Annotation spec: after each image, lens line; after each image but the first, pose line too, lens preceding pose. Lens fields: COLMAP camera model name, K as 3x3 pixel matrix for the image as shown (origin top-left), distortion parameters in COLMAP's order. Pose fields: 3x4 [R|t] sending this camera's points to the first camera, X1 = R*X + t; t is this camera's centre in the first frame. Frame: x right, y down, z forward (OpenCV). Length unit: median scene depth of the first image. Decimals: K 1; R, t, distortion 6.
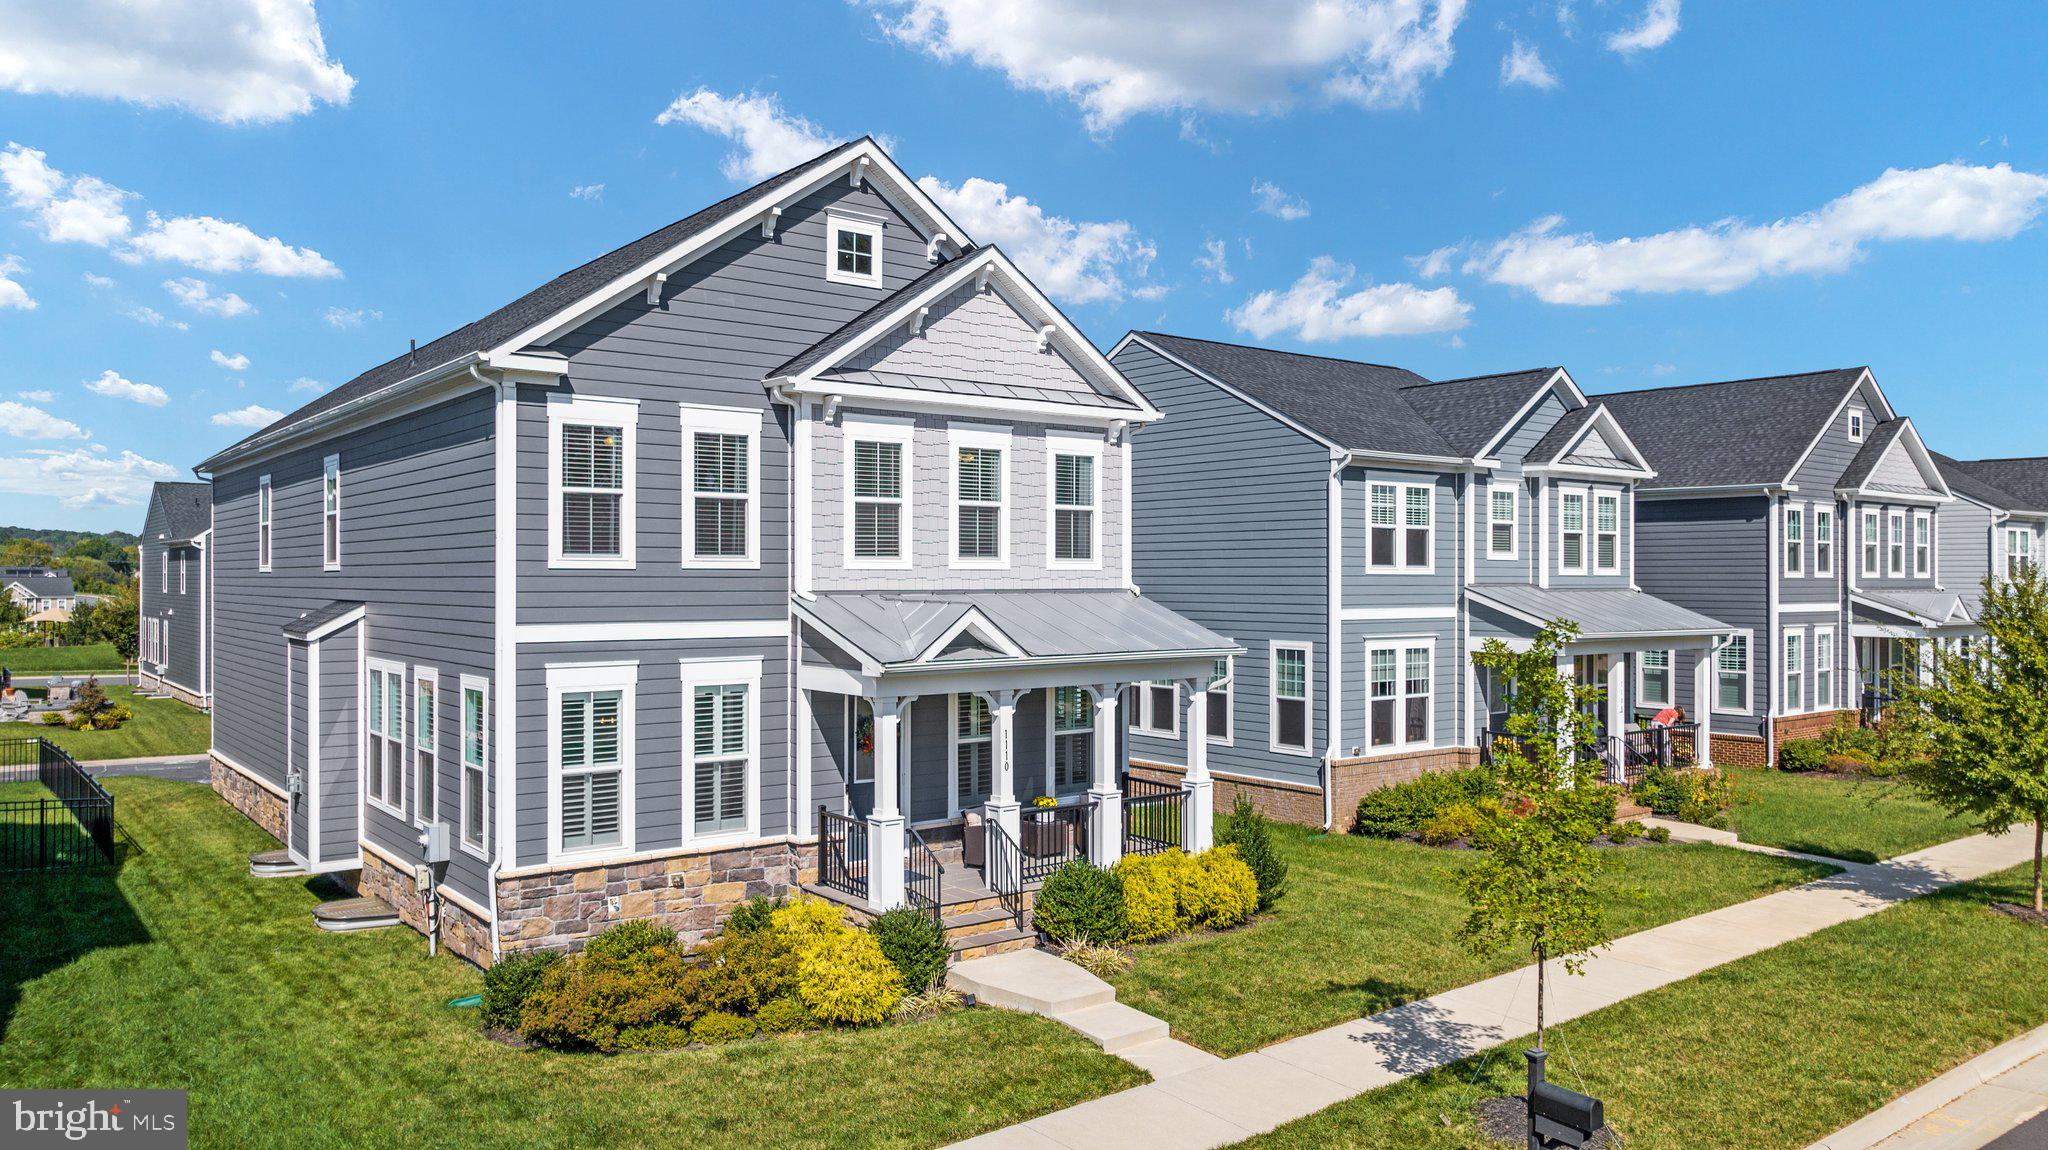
lens RADIAL K [[1445.3, 0, 1024.0], [0, 1445.3, 575.0], [0, 0, 1]] dist [-0.029370, -0.000657]
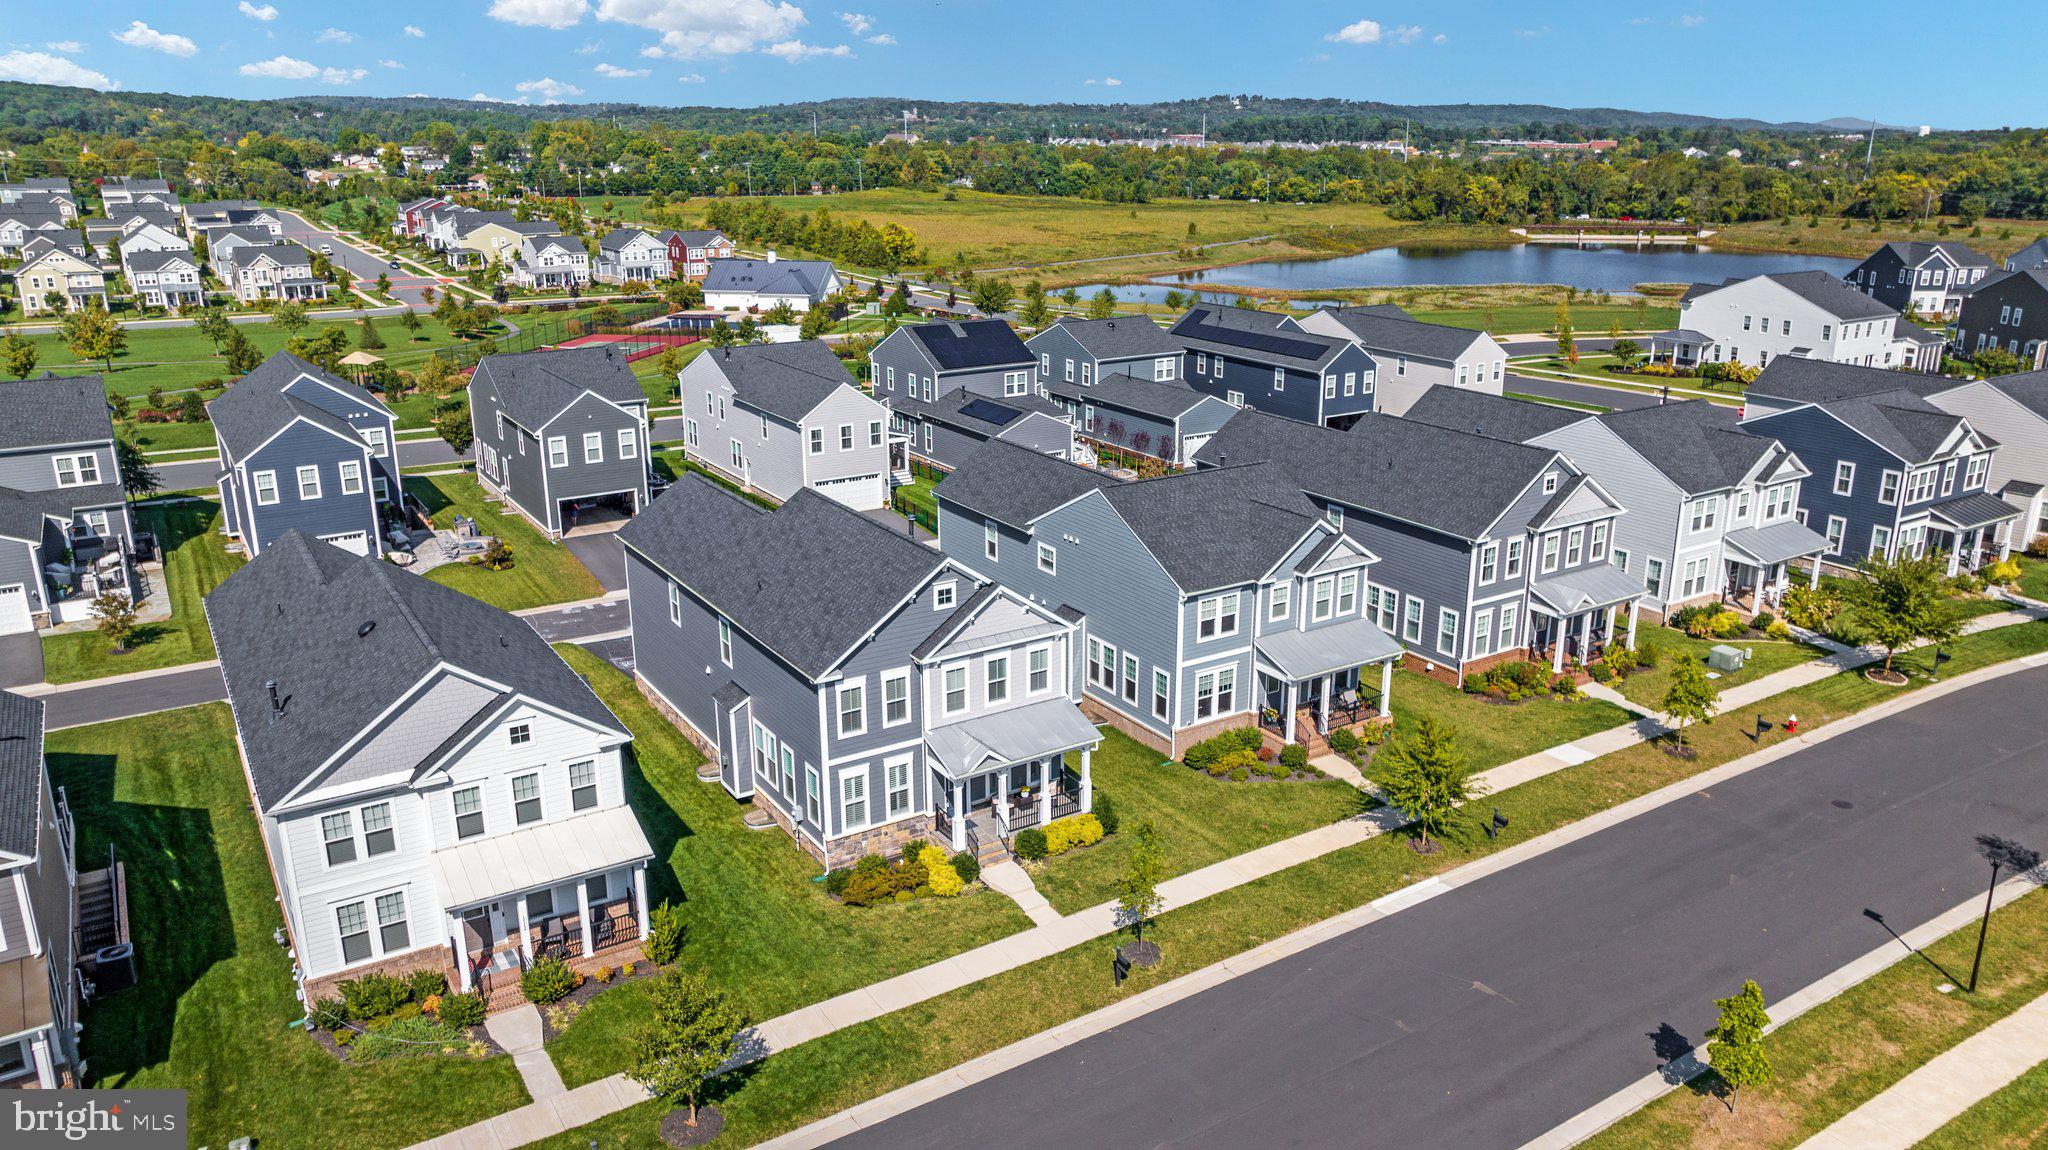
lens RADIAL K [[1445.3, 0, 1024.0], [0, 1445.3, 575.0], [0, 0, 1]] dist [-0.029370, -0.000657]
pose [[0.995624, 0.023950, -0.090325, 0.256299], [0.004281, 0.953893, 0.300116, -1.055846], [0.093348, -0.299189, 0.949617, -1.419387]]
